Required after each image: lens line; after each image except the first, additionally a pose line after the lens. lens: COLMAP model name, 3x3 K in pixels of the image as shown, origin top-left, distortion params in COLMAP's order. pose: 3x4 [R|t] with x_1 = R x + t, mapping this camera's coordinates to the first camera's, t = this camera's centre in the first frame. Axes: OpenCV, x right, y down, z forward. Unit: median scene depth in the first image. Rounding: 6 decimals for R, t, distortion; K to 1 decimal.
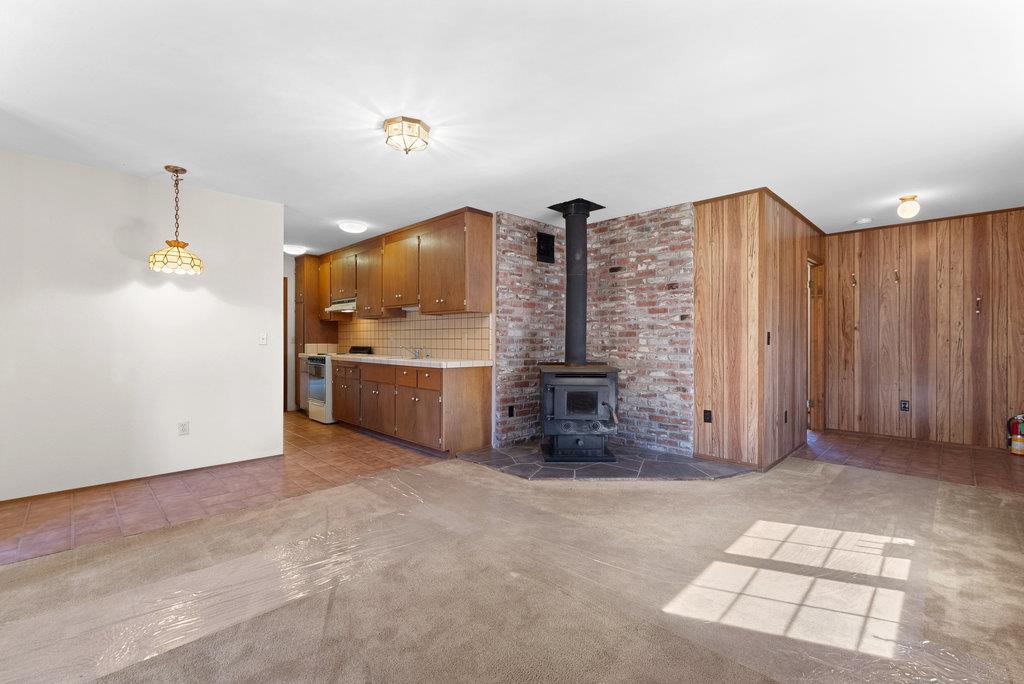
lens RADIAL K [[462.5, 0, 512.0], [0, 462.5, 342.0], [0, 0, 1]] dist [-0.003148, -0.000432]
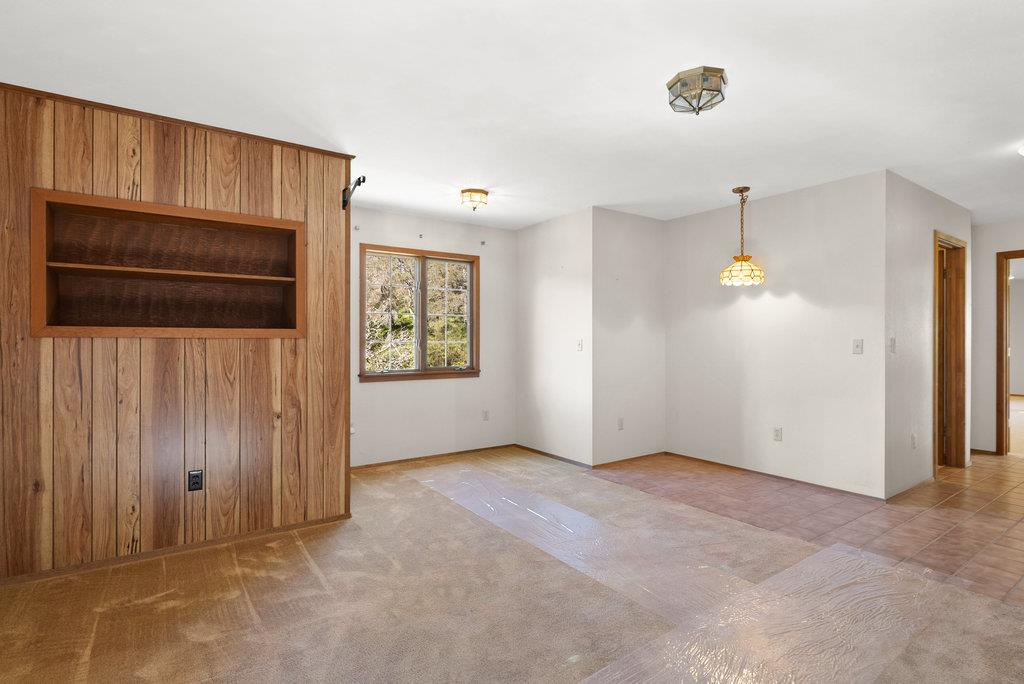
lens RADIAL K [[512.8, 0, 512.0], [0, 512.8, 342.0], [0, 0, 1]] dist [0.001370, 0.000389]
pose [[-0.192084, -0.002295, -0.981376, 0.557064], [-0.007792, 0.999969, -0.000813, -0.010447], [0.981348, 0.007490, -0.192096, 0.703208]]
